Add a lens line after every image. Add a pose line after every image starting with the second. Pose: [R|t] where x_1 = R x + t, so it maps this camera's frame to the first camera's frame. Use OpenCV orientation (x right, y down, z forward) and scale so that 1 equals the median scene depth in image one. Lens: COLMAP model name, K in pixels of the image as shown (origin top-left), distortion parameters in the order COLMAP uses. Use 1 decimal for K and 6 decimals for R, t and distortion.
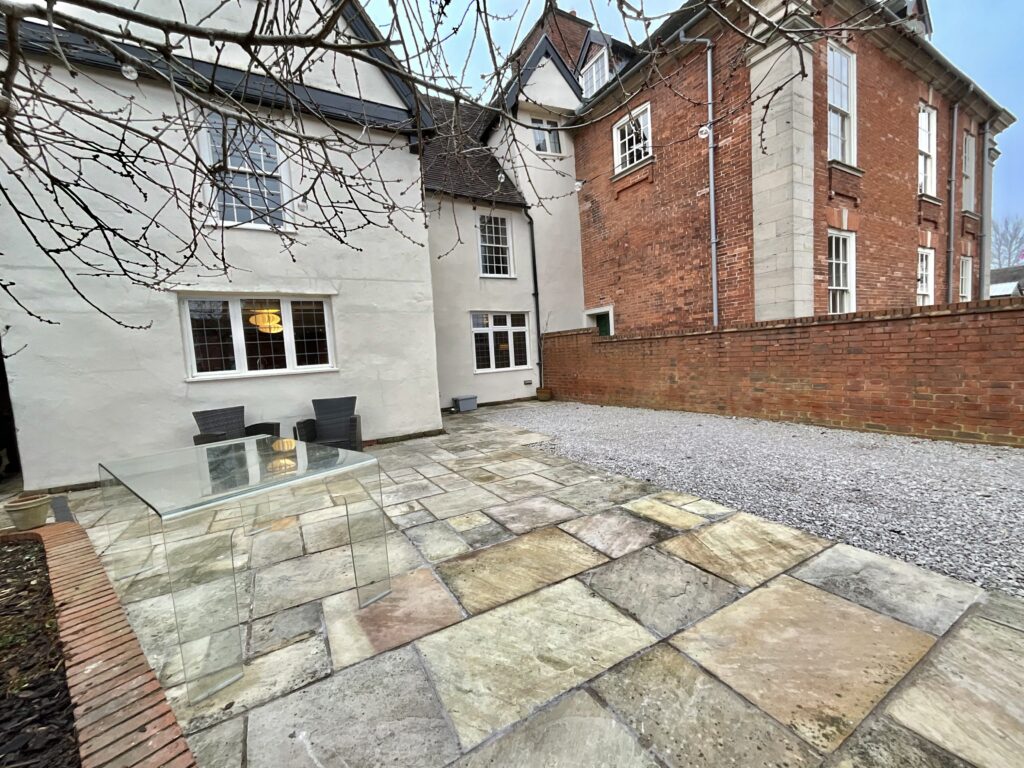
lens RADIAL K [[417.7, 0, 510.9], [0, 417.7, 385.7], [0, 0, 1]] dist [-0.002739, 0.000091]
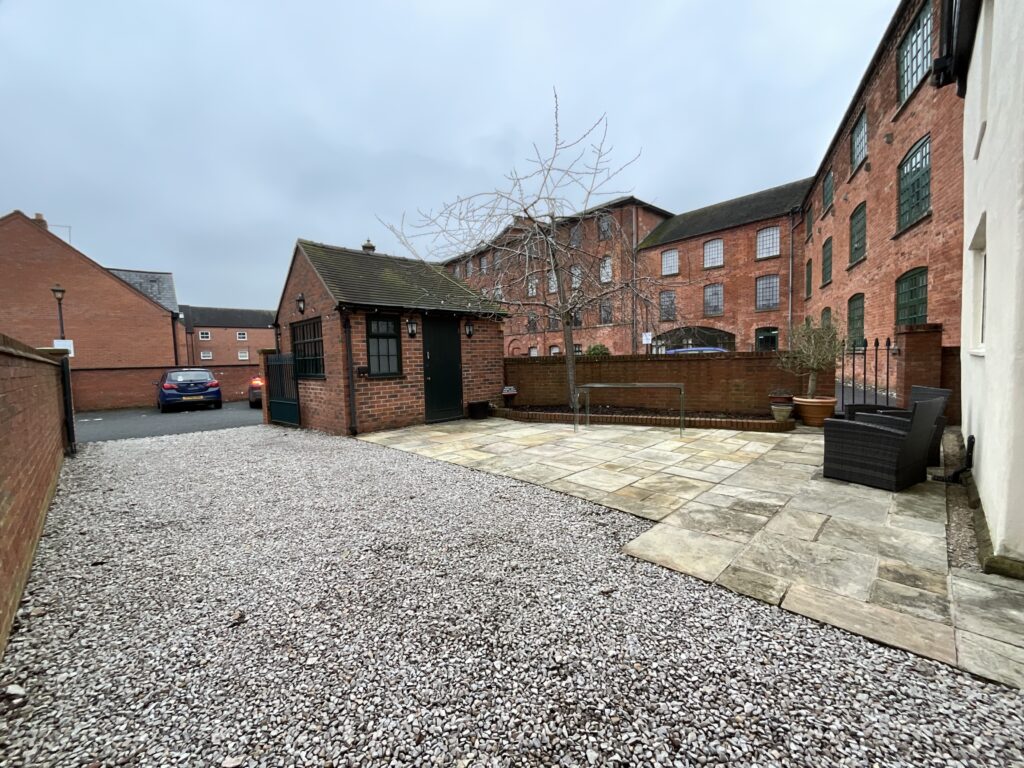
lens RADIAL K [[417.7, 0, 510.9], [0, 417.7, 385.7], [0, 0, 1]] dist [-0.002739, 0.000091]
pose [[-0.964444, 0.104393, -0.242795, 0.435425], [0.068072, 0.985807, 0.153462, -0.172005], [0.255370, 0.131478, -0.957862, 1.912594]]
